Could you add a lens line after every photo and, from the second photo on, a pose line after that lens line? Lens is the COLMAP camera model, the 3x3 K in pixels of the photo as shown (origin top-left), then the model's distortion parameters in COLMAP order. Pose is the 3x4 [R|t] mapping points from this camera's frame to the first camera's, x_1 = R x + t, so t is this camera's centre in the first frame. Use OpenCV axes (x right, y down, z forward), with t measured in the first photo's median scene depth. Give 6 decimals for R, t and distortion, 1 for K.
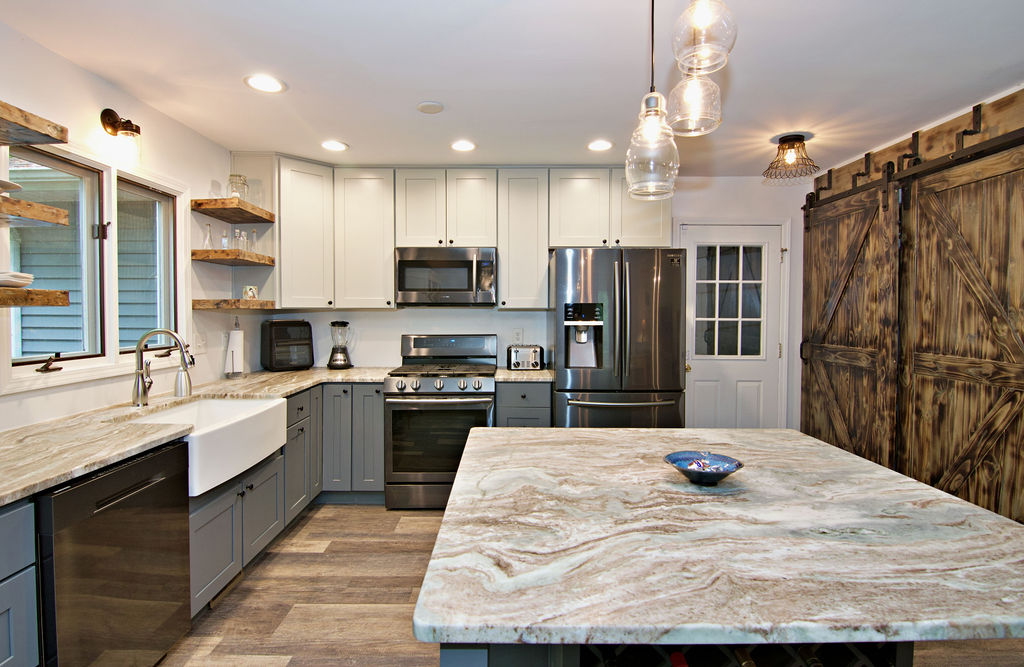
lens RADIAL K [[506.8, 0, 505.4], [0, 506.8, 329.4], [0, 0, 1]] dist [-0.019577, -0.003420]
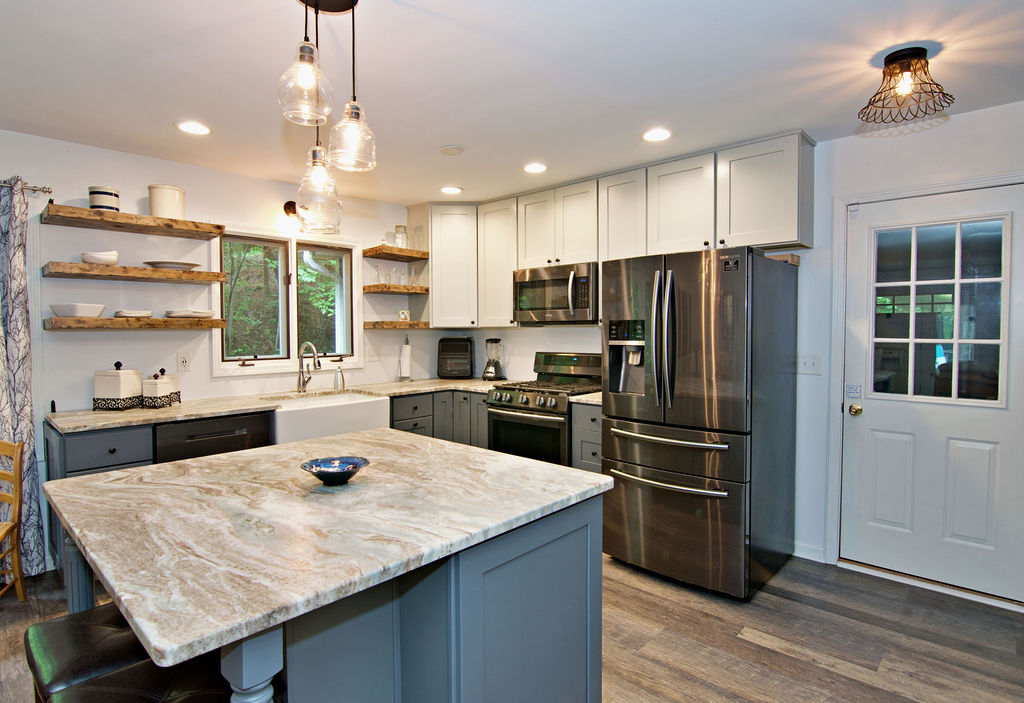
lens RADIAL K [[543.1, 0, 505.9], [0, 543.1, 346.6], [0, 0, 1]] dist [-0.013040, -0.002334]
pose [[0.734202, 0.018711, -0.678674, 0.646293], [-0.019467, 0.999789, 0.006504, -0.007494], [0.678652, 0.008436, 0.734411, 0.157964]]
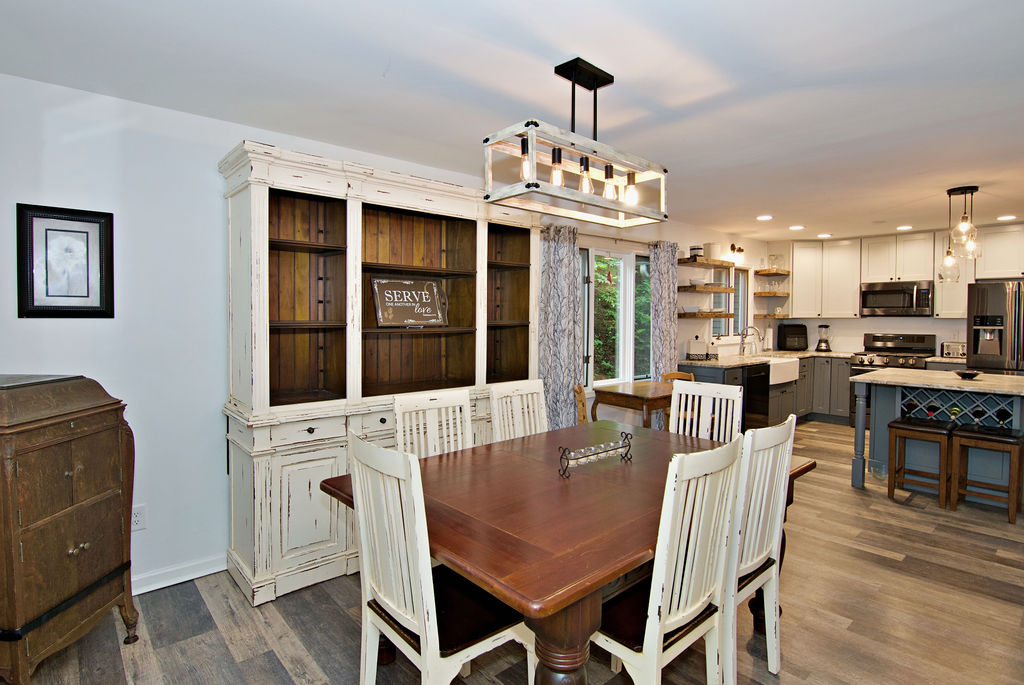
lens RADIAL K [[500.8, 0, 508.0], [0, 500.8, 330.5], [0, 0, 1]] dist [-0.019300, -0.003441]
pose [[0.653942, 0.019306, -0.756298, 0.337307], [-0.027597, 0.999618, 0.001656, 0.038909], [0.756041, 0.019788, 0.654225, -1.239090]]
